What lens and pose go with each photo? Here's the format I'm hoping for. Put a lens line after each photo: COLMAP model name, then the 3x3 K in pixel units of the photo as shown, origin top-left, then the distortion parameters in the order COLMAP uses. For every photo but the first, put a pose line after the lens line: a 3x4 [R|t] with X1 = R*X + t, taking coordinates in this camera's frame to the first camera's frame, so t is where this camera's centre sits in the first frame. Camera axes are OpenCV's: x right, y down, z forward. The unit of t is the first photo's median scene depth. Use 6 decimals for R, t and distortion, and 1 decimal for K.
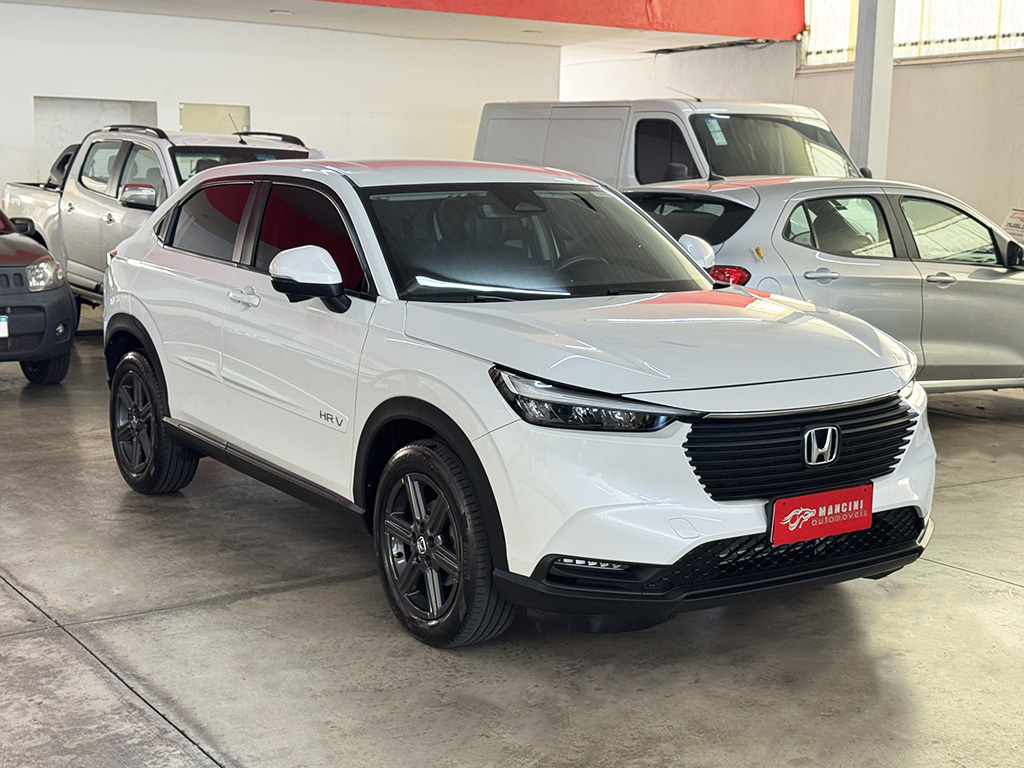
lens RADIAL K [[1442.0, 0, 510.7], [0, 1442.0, 379.6], [0, 0, 1]] dist [0.110179, 0.000000]
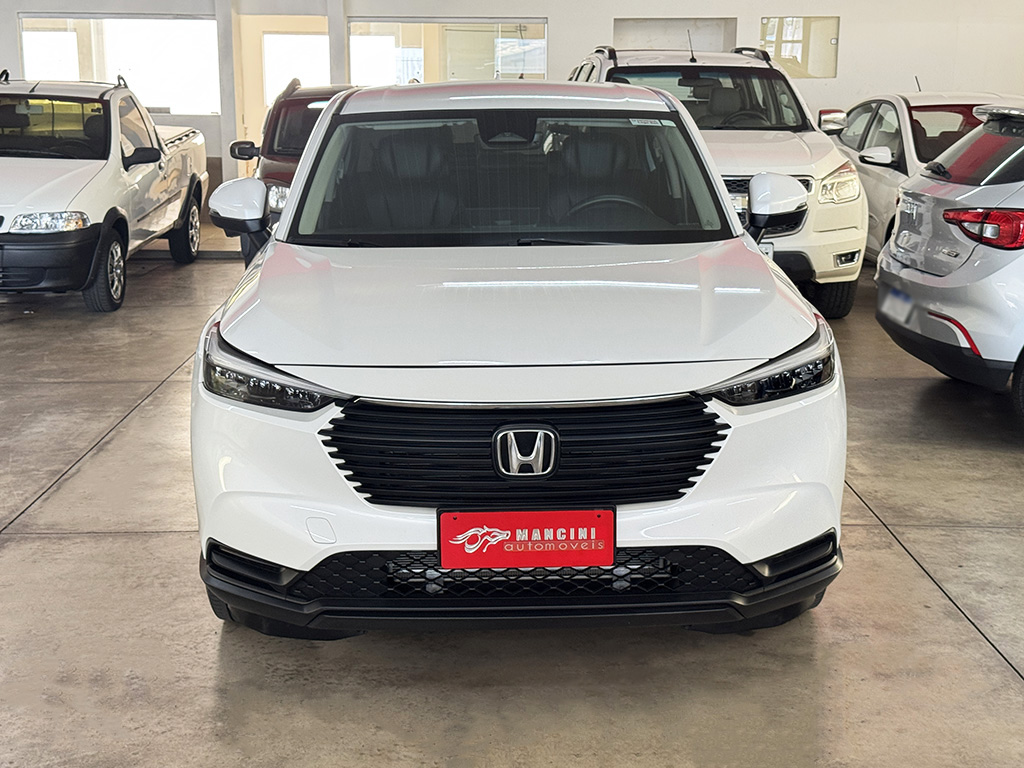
lens RADIAL K [[1442.0, 0, 514.2], [0, 1442.0, 390.0], [0, 0, 1]] dist [0.110179, 0.000000]
pose [[0.848444, 0.098832, -0.519975, 0.613796], [-0.065545, 0.994469, 0.082070, -0.052056], [0.525210, -0.035550, 0.850229, 0.332936]]
